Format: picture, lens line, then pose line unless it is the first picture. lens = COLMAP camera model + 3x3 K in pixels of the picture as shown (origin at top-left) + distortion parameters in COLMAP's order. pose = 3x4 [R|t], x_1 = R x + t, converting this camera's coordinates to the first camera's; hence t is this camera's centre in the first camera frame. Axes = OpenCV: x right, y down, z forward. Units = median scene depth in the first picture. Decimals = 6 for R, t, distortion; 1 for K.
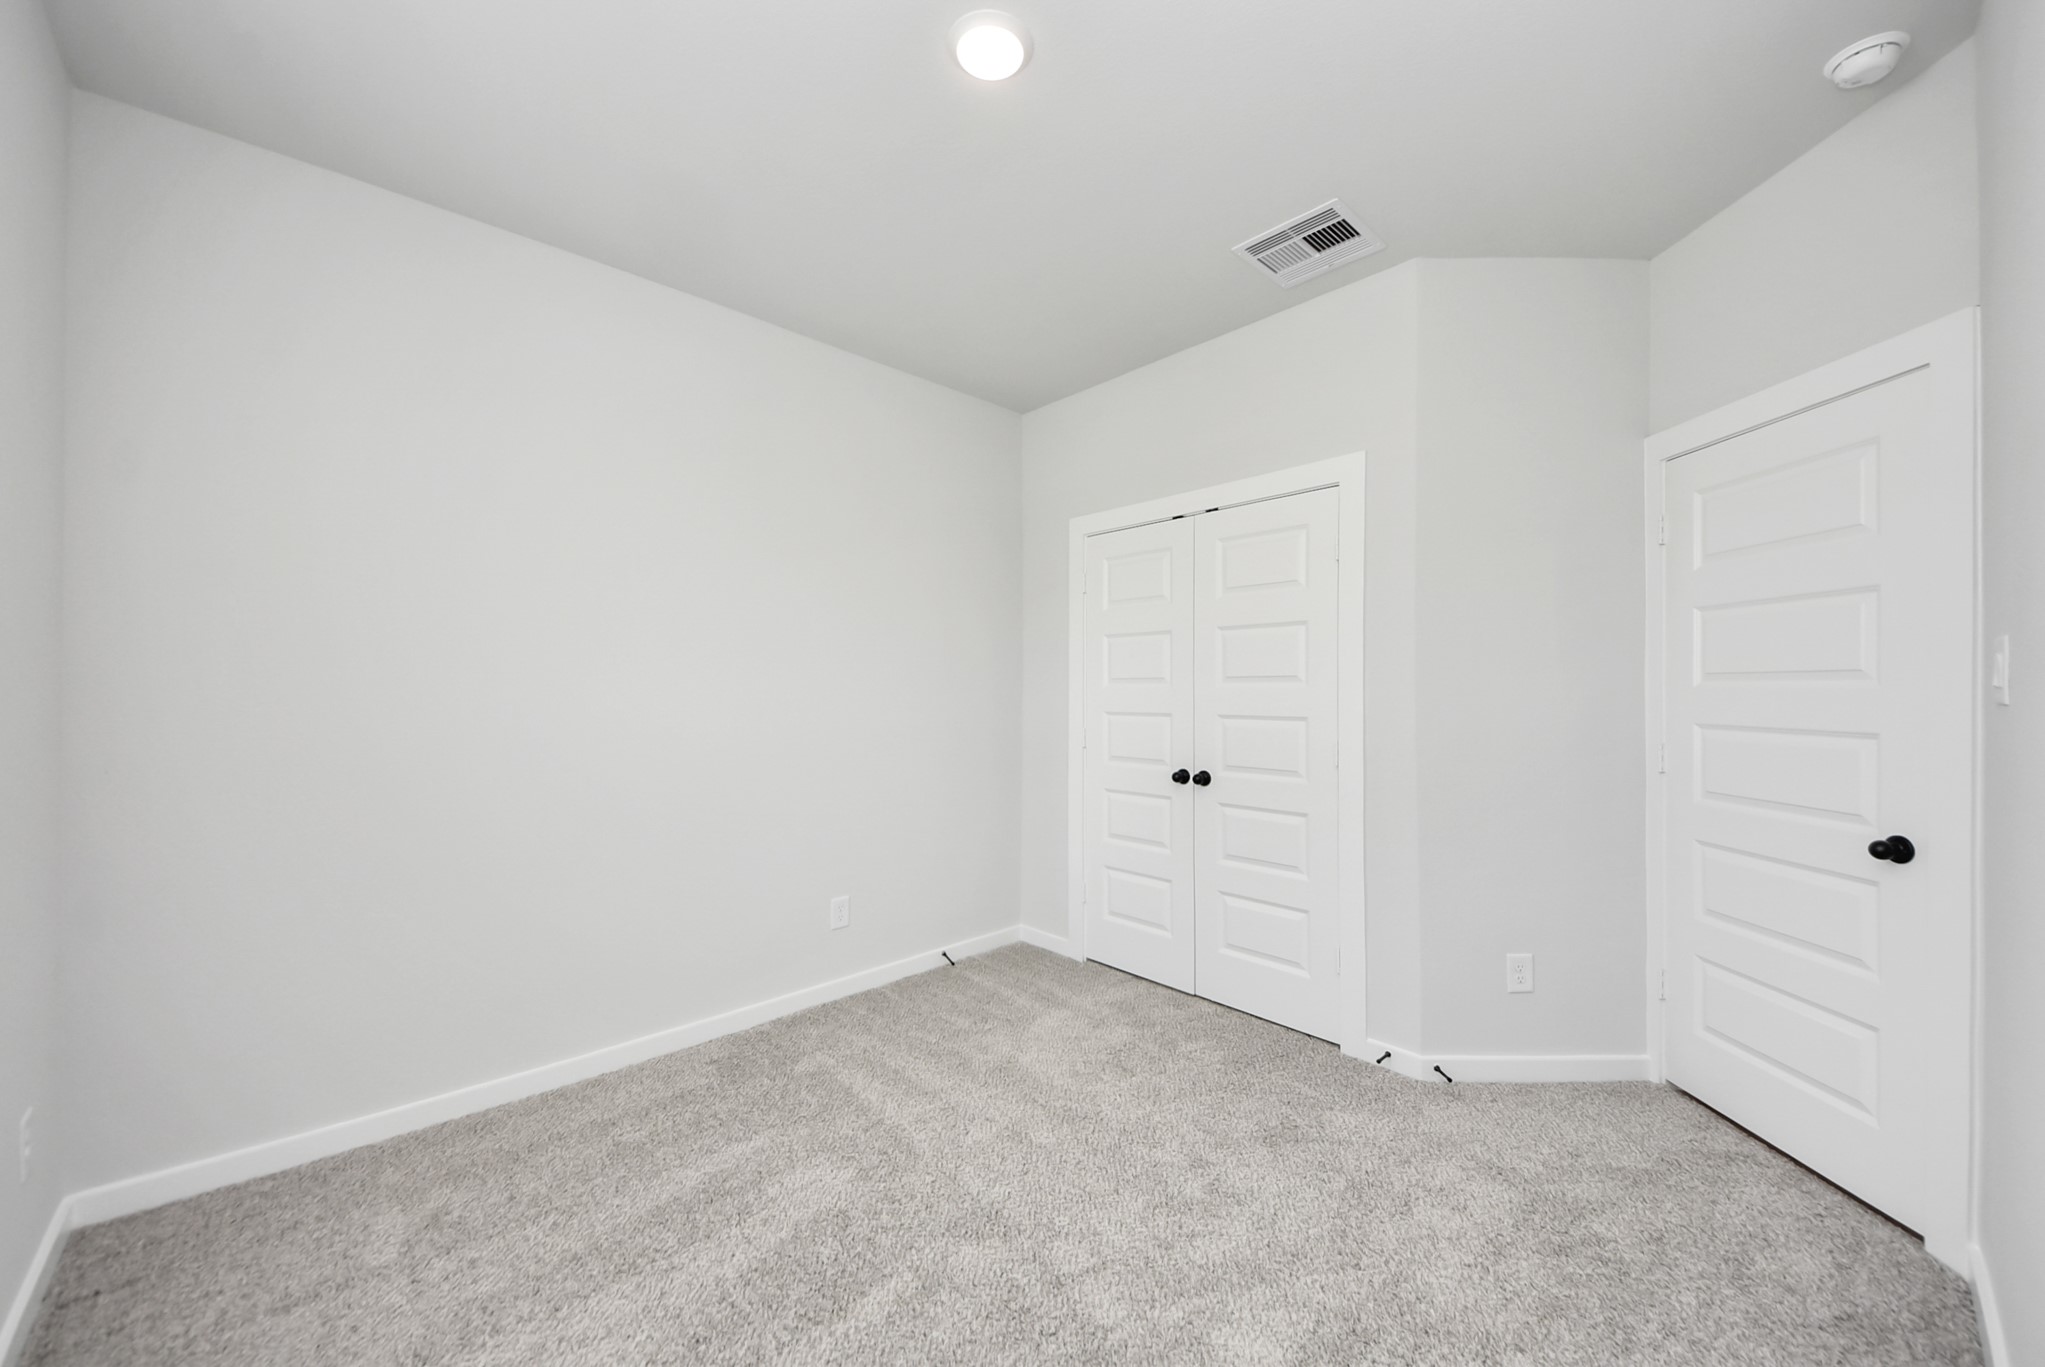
lens RADIAL K [[746.9, 0, 1027.2], [0, 746.9, 681.5], [0, 0, 1]] dist [-0.013270, 0.000097]
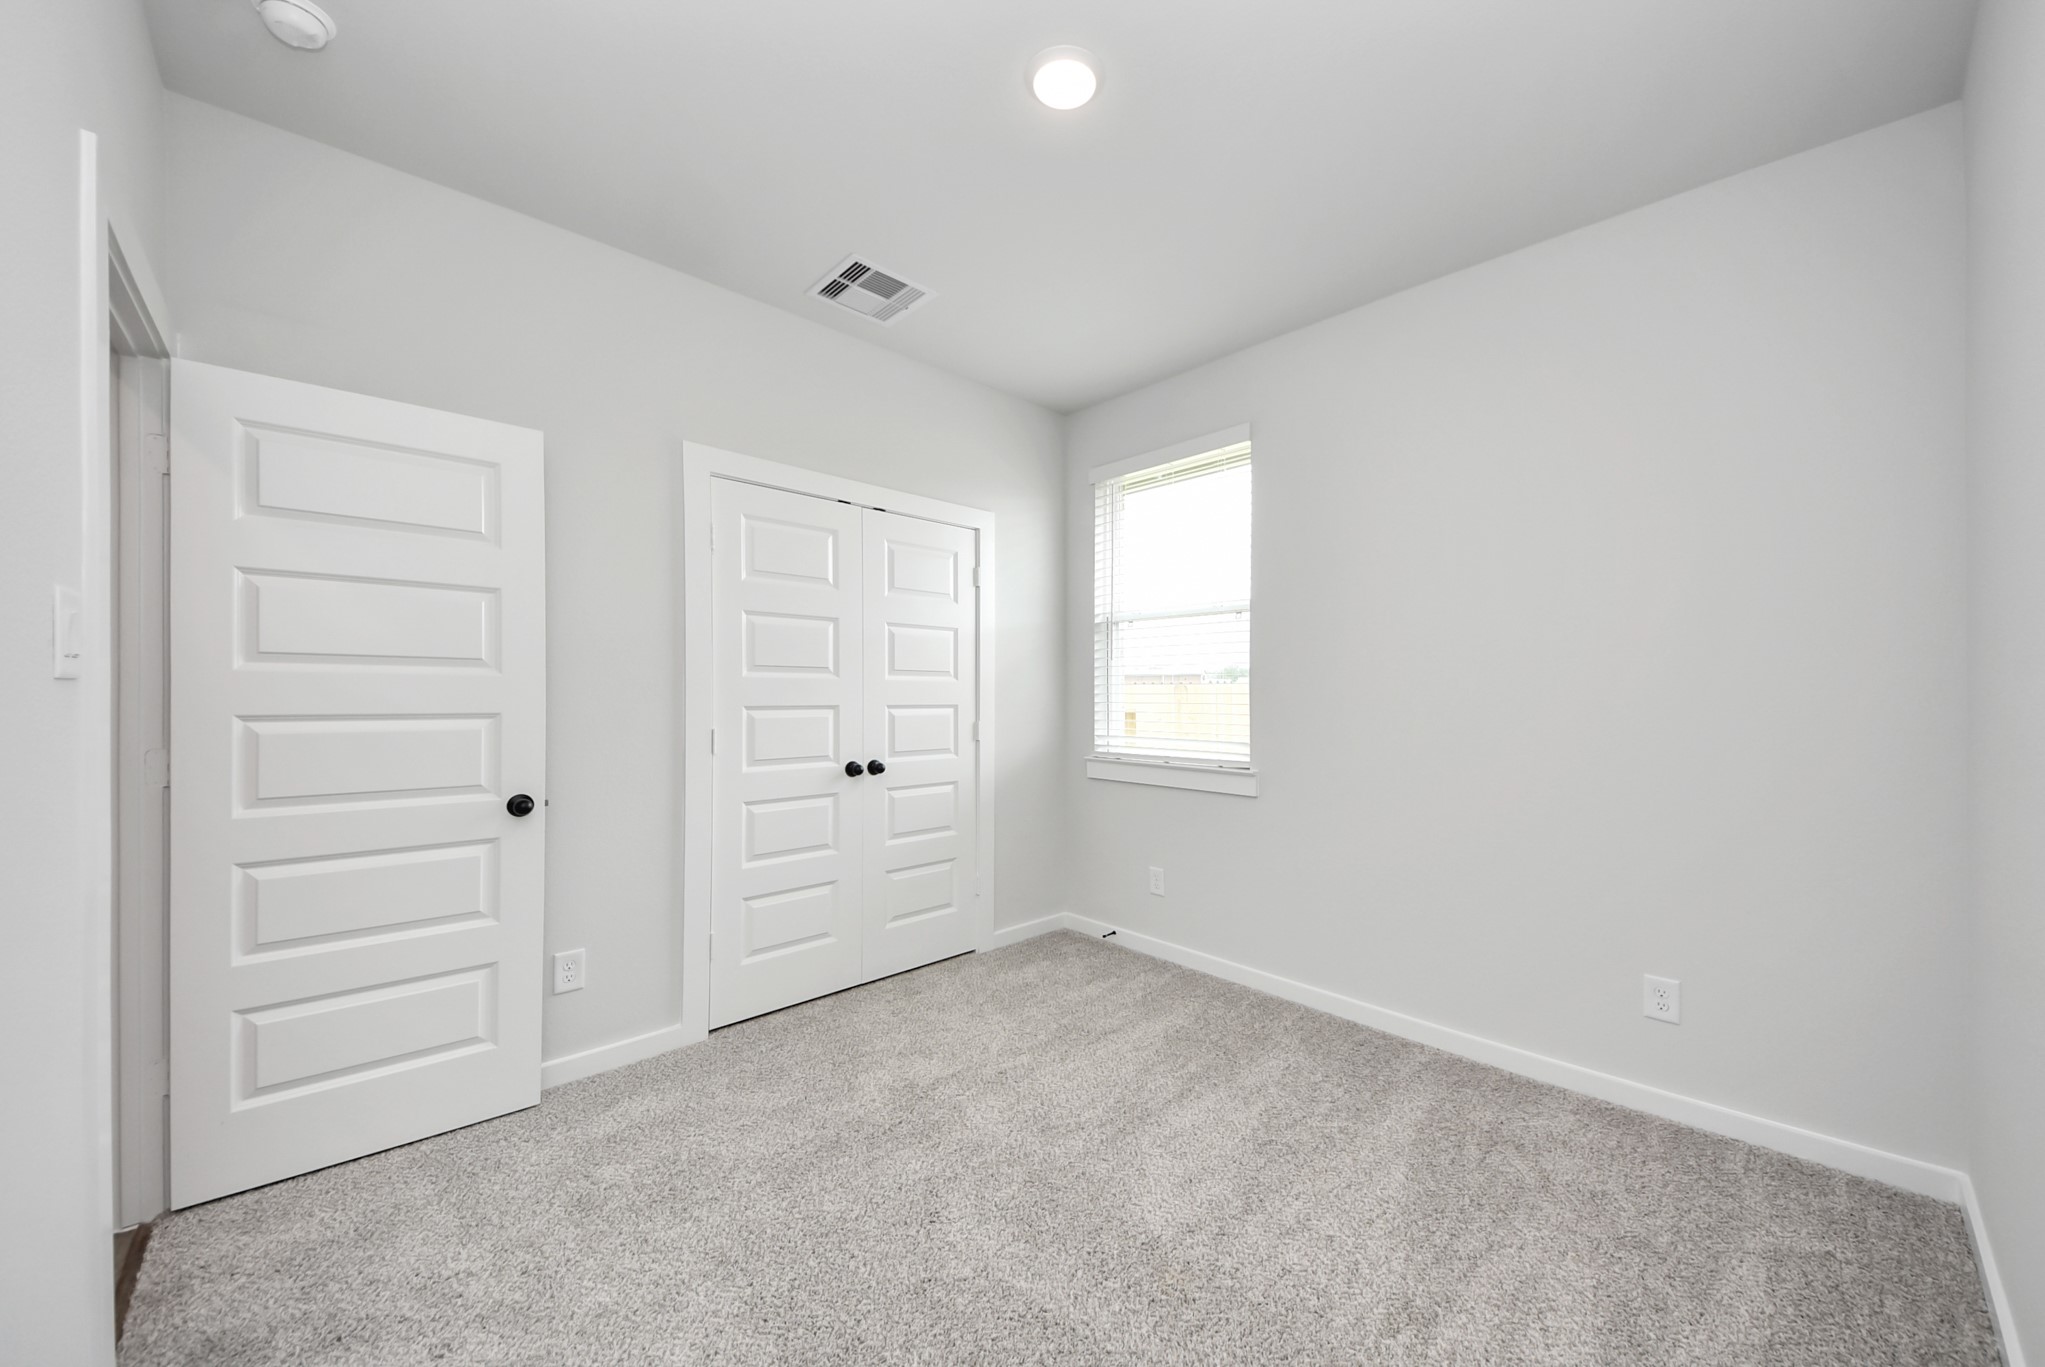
lens RADIAL K [[746.9, 0, 1031.8], [0, 746.9, 688.4], [0, 0, 1]] dist [-0.013270, 0.000097]
pose [[0.020823, -0.010469, 0.999728, -0.750404], [-0.021083, 0.999718, 0.010908, 0.005199], [-0.999561, -0.021304, 0.020596, 0.733757]]
